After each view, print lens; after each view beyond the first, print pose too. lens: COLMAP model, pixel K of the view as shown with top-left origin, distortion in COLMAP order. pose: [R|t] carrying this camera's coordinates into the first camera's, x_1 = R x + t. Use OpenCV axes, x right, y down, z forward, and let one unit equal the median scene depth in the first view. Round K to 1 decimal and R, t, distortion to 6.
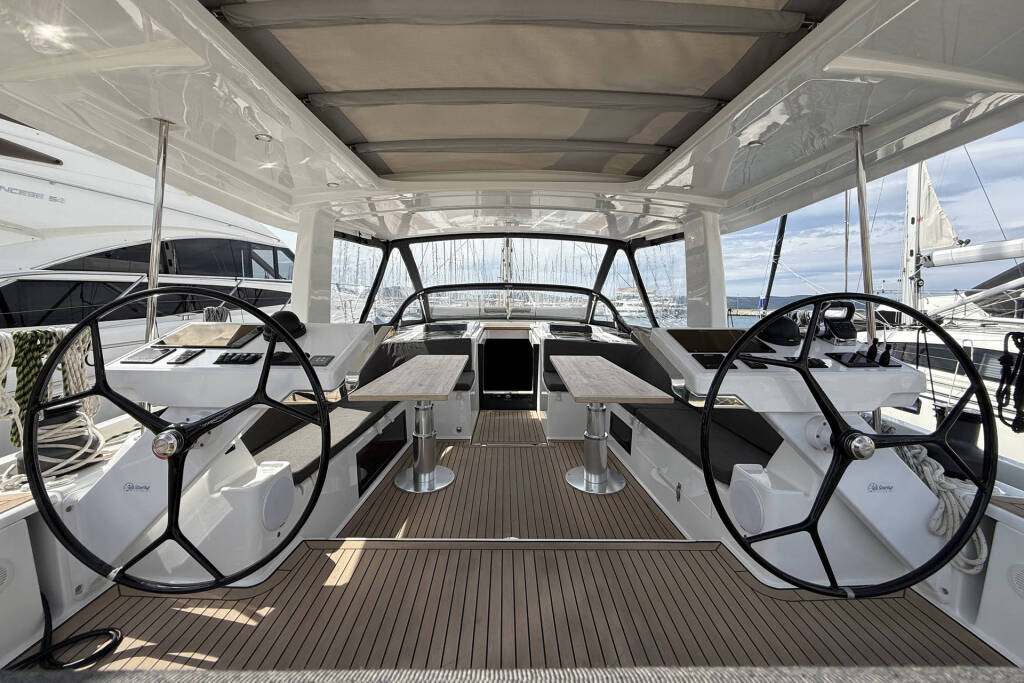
lens RADIAL K [[455.9, 0, 509.2], [0, 455.9, 294.8], [0, 0, 1]] dist [-0.000635, -0.000007]
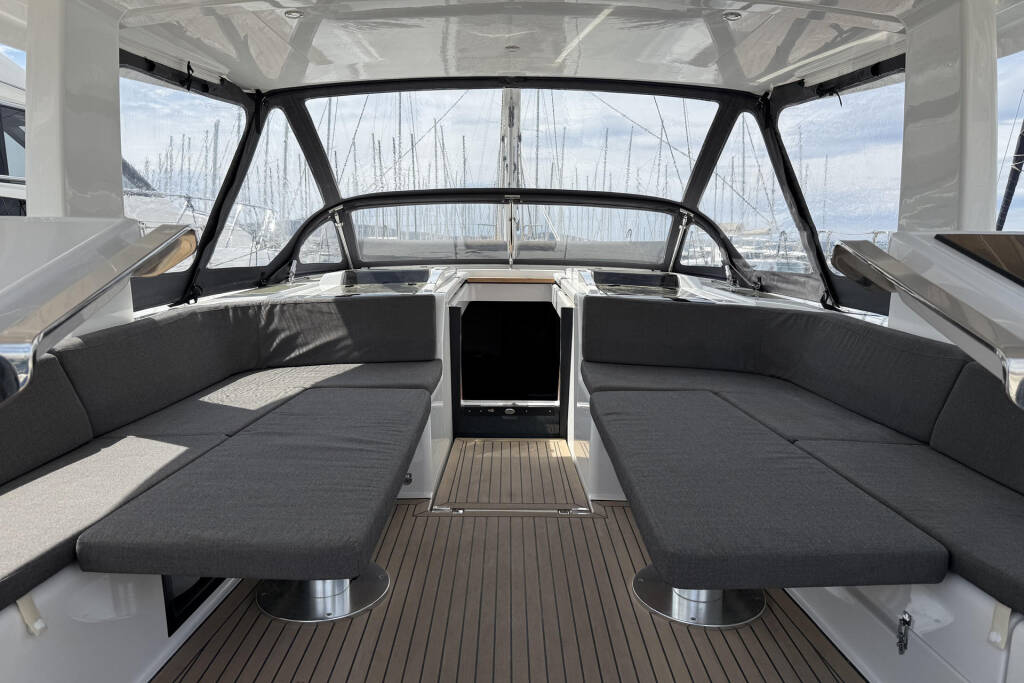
lens RADIAL K [[798.0, 0, 512.0], [0, 798.0, 341.5], [0, 0, 1]] dist [0.127153, 0.001739]
pose [[0.999989, 0.003004, -0.003614, 0.002483], [-0.002500, 0.991218, 0.132215, 0.026345], [0.003980, -0.132205, 0.991214, 0.119635]]
